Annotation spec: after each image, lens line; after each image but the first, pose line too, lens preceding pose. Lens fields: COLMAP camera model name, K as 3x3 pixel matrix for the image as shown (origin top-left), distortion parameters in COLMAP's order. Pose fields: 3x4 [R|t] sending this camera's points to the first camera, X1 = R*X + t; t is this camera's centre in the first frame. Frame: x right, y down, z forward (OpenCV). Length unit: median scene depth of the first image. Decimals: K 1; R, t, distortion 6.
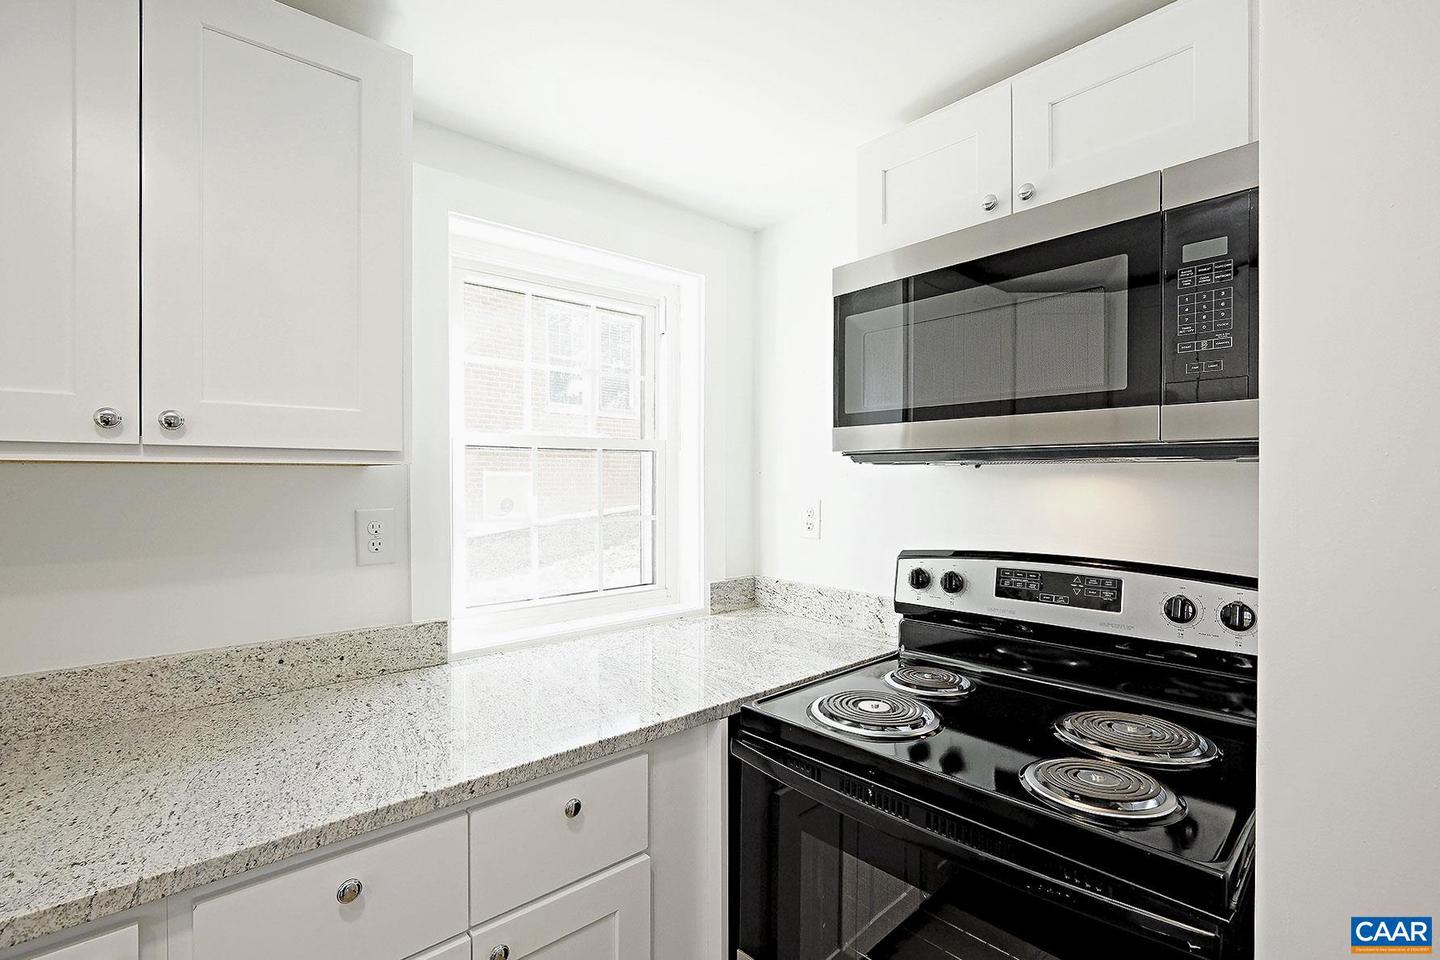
lens RADIAL K [[661.4, 0, 723.4], [0, 661.4, 473.3], [0, 0, 1]] dist [-0.014891, -0.000307]
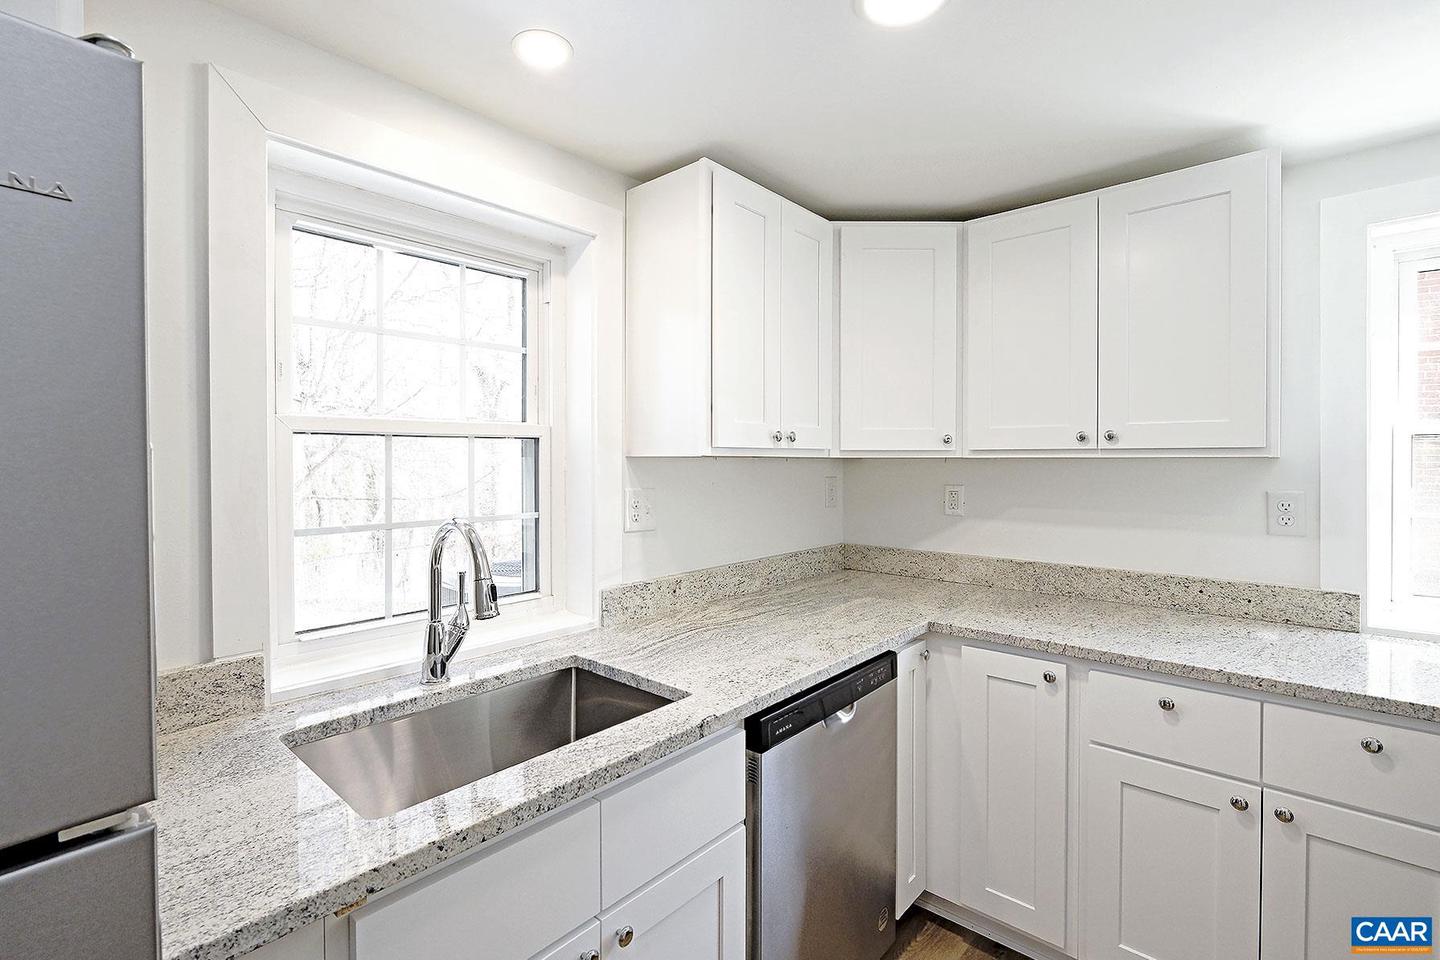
lens RADIAL K [[661.4, 0, 718.7], [0, 661.4, 470.2], [0, 0, 1]] dist [-0.014891, -0.000307]
pose [[0.121642, 0.004250, -0.992565, 0.673029], [0.004670, 0.999977, 0.004854, 0.003342], [0.992563, -0.005225, 0.121619, -0.258073]]
